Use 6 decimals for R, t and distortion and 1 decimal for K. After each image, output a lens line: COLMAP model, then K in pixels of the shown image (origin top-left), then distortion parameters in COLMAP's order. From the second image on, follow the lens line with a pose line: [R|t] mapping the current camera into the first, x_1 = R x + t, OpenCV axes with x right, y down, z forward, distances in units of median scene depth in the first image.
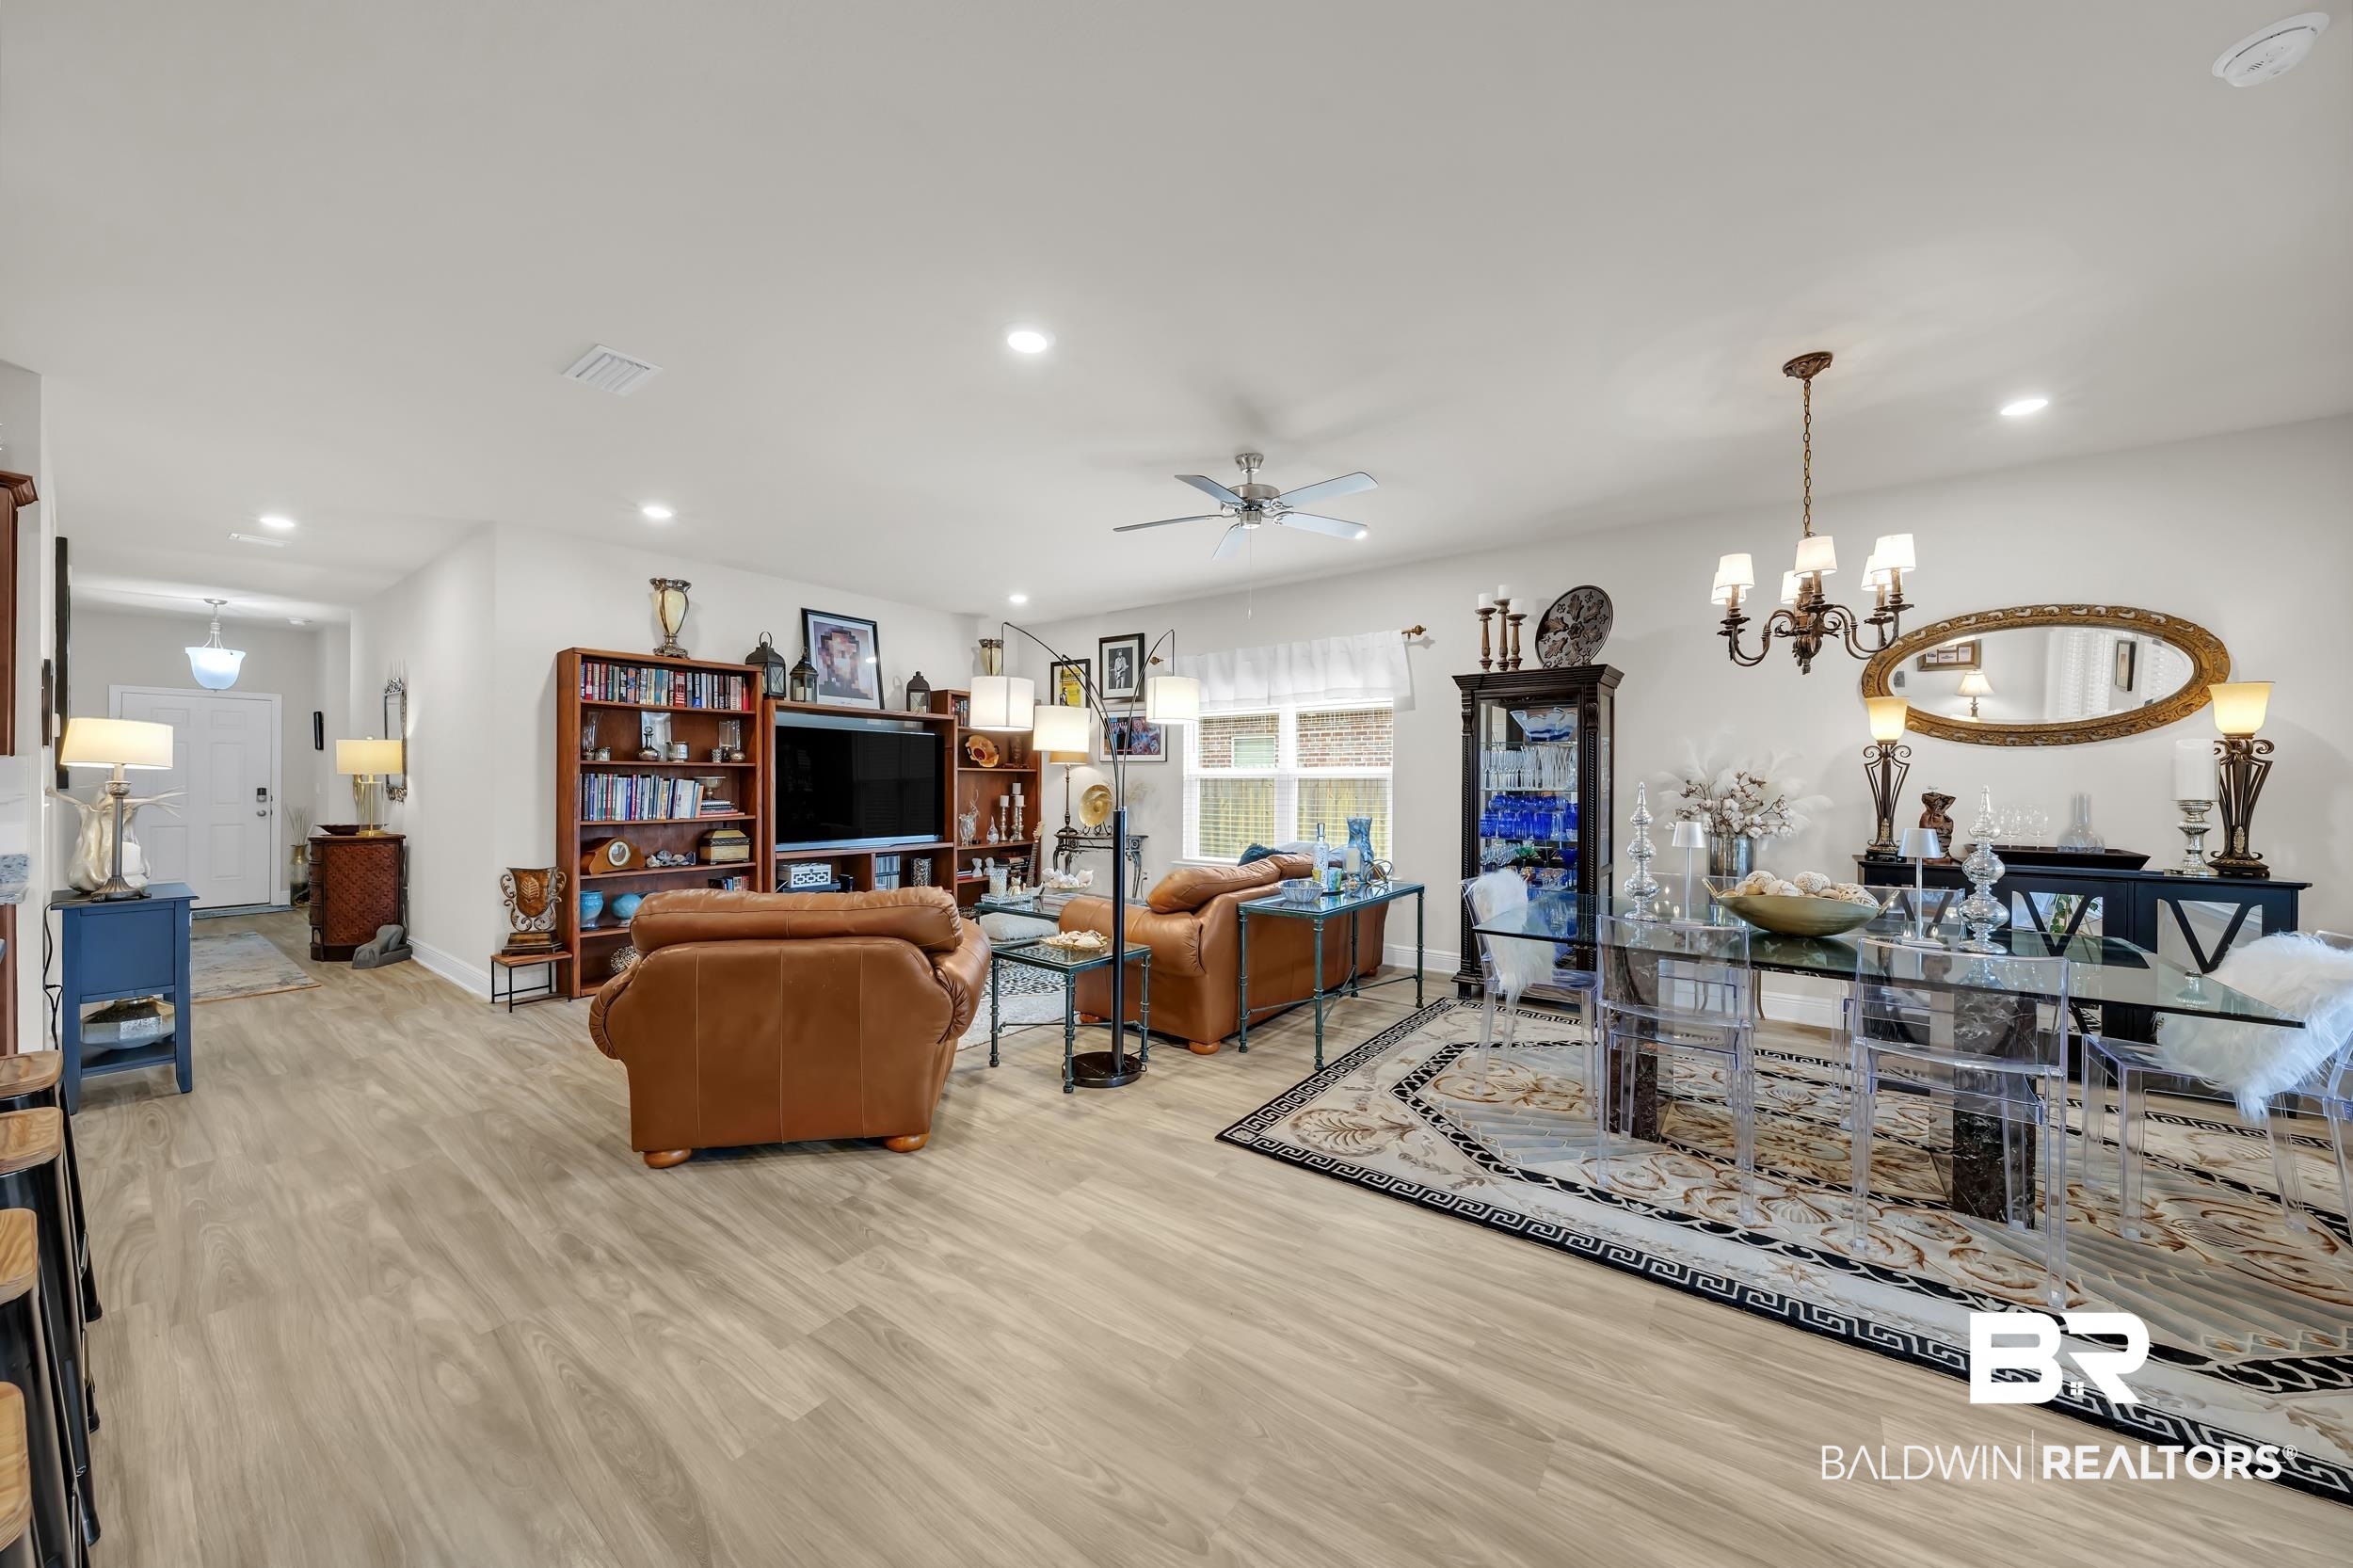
lens RADIAL K [[816.2, 0, 1181.7], [0, 816.2, 782.3], [0, 0, 1]] dist [-0.001344, -0.000195]
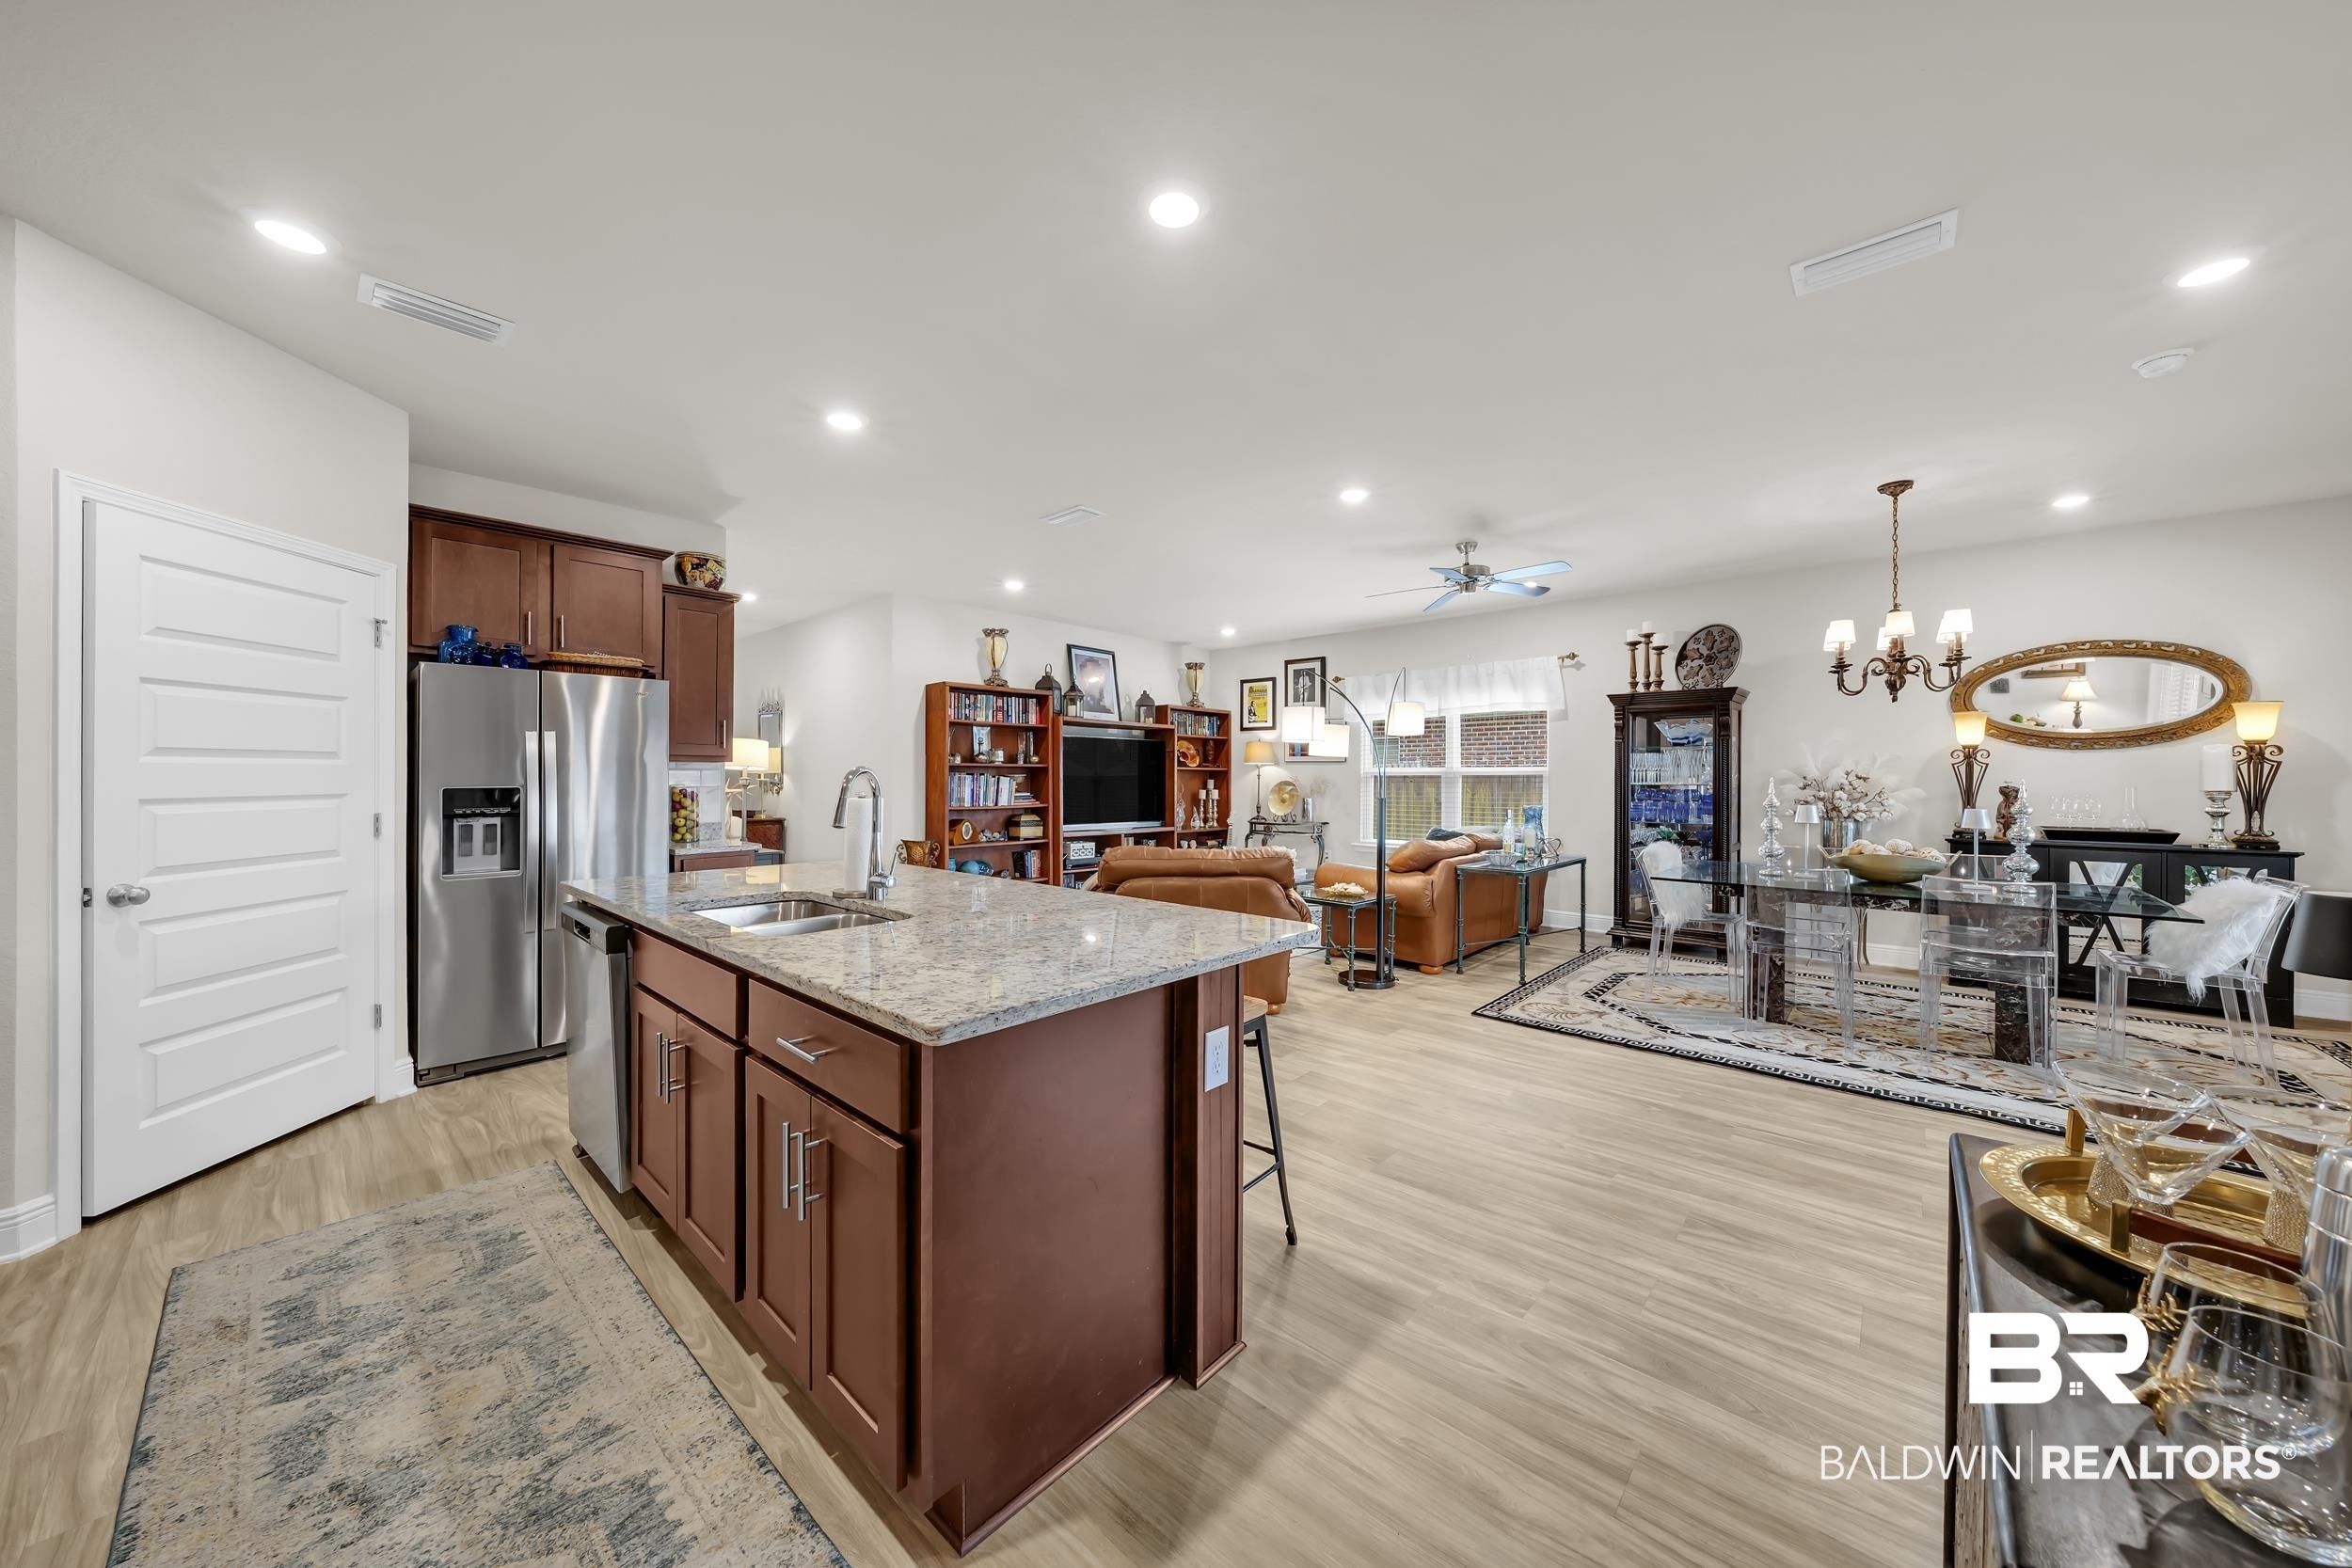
lens RADIAL K [[815.8, 0, 1174.0], [0, 815.8, 778.1], [0, 0, 1]] dist [-0.001344, -0.000195]
pose [[0.995144, -0.000610, -0.098430, -0.276247], [0.000392, 0.999997, -0.002237, 0.002822], [0.098432, 0.002188, 0.995141, -0.429066]]
